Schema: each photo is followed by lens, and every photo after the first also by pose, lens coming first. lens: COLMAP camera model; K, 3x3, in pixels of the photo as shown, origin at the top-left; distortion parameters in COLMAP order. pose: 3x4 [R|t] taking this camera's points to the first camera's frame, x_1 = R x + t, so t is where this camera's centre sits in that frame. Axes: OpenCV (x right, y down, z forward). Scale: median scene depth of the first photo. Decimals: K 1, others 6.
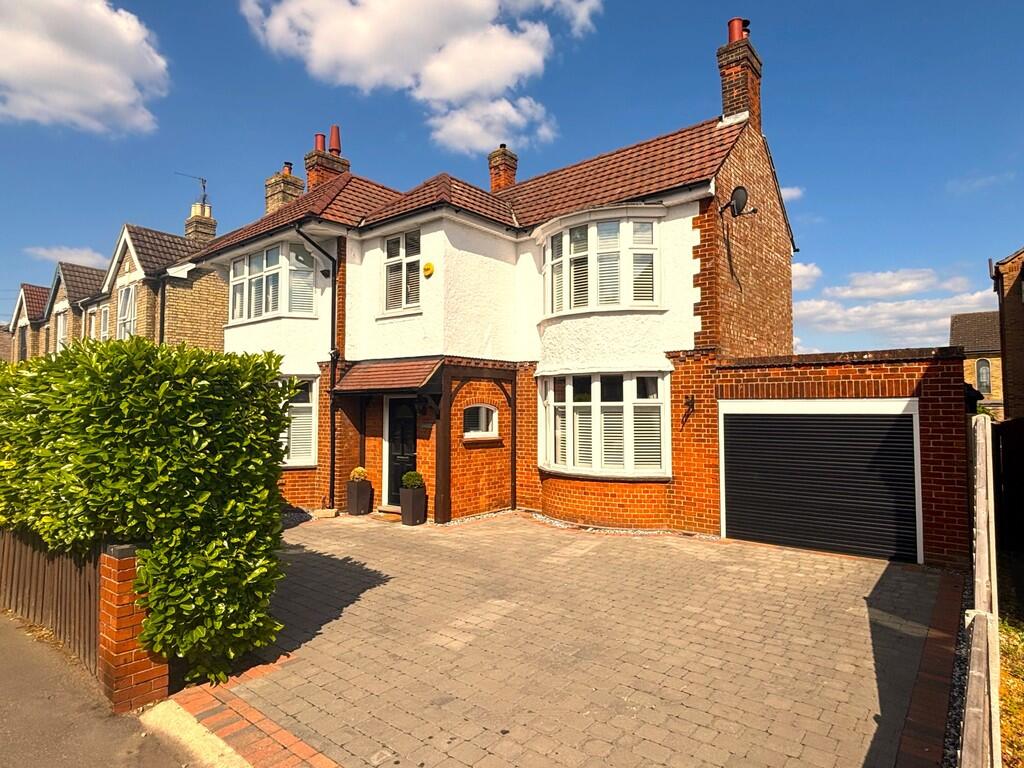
lens RADIAL K [[583.6, 0, 517.8], [0, 583.6, 382.6], [0, 0, 1]] dist [-0.004912, -0.001267]
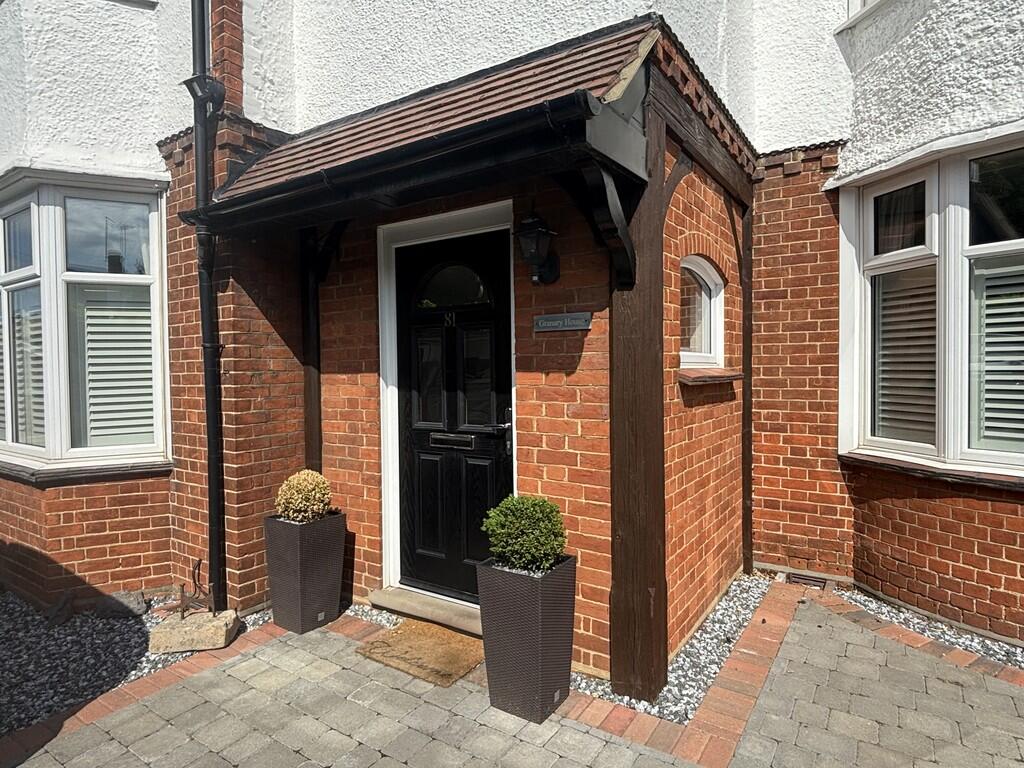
lens RADIAL K [[583.6, 0, 507.2], [0, 583.6, 385.6], [0, 0, 1]] dist [-0.004912, -0.001267]
pose [[0.996367, -0.013464, 0.084097, -0.188887], [0.007014, 0.997043, 0.076522, 0.076730], [-0.084878, -0.075654, 0.993515, 0.682137]]
